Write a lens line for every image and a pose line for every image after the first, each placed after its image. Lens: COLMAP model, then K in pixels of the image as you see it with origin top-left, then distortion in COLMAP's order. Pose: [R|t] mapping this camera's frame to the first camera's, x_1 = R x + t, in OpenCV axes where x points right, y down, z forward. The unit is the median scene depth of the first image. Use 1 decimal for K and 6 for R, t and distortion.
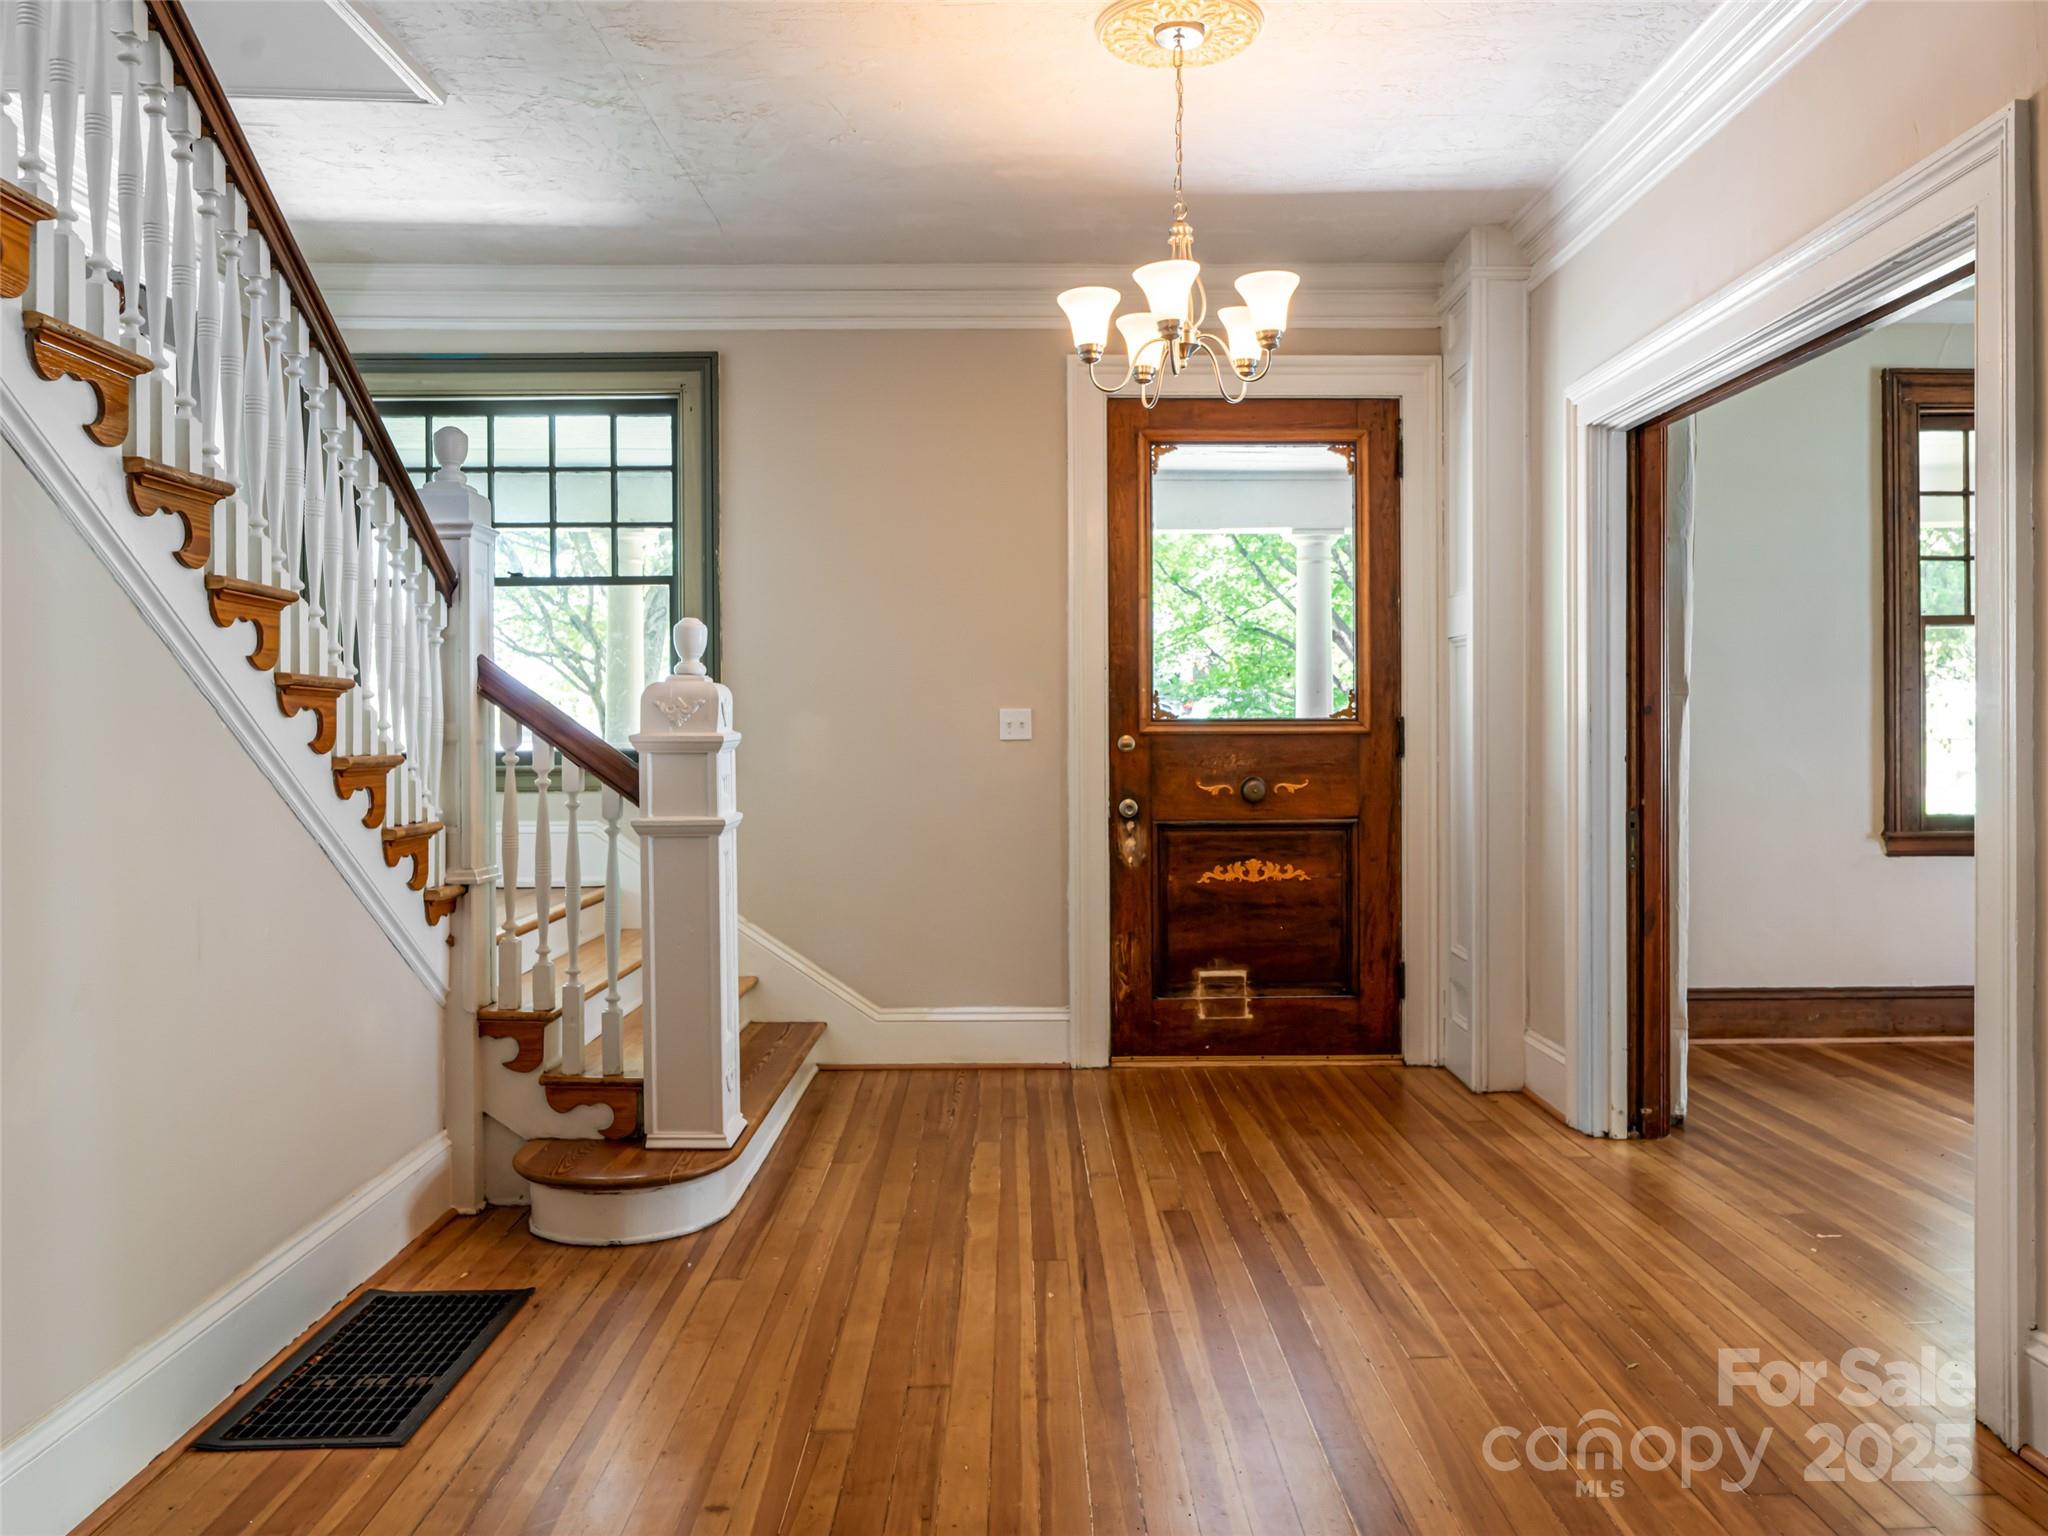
lens RADIAL K [[1459.5, 0, 1024.0], [0, 1459.5, 768.0], [0, 0, 1]] dist [0.037608, 0.000468]
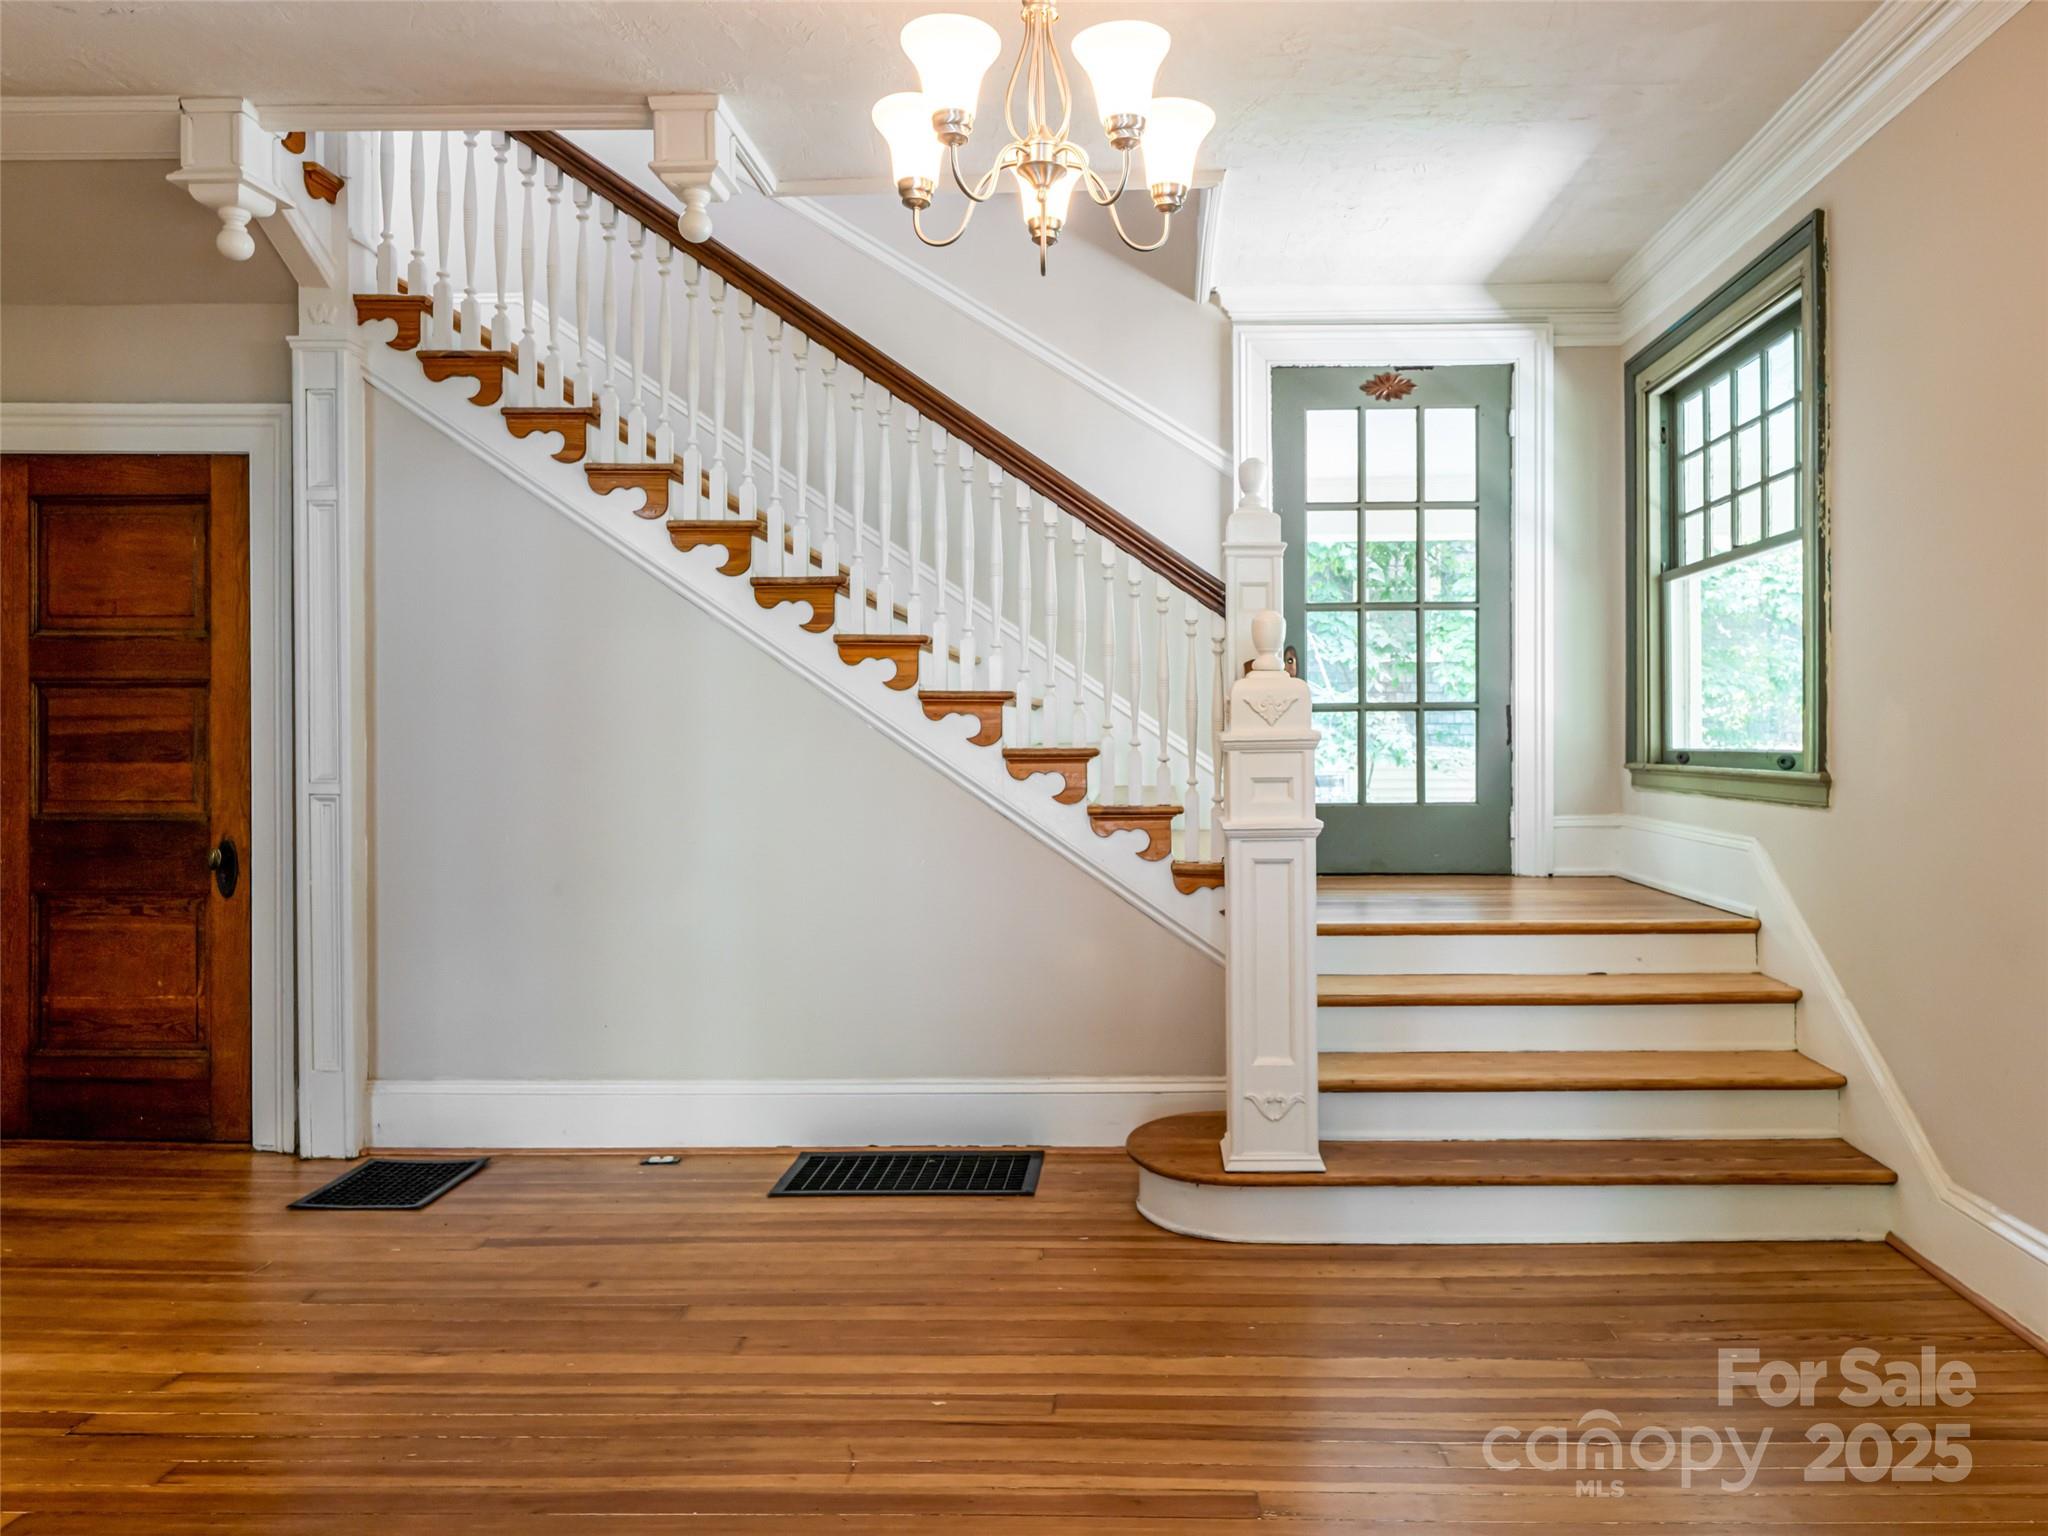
lens RADIAL K [[1207.5, 0, 1024.0], [0, 1207.5, 768.0], [0, 0, 1]] dist [-0.000040, 0.000027]
pose [[-0.013524, 0.015390, -0.999790, 0.653862], [-0.007225, 0.999854, 0.015488, -0.020573], [0.999882, 0.007433, -0.013411, 0.964762]]
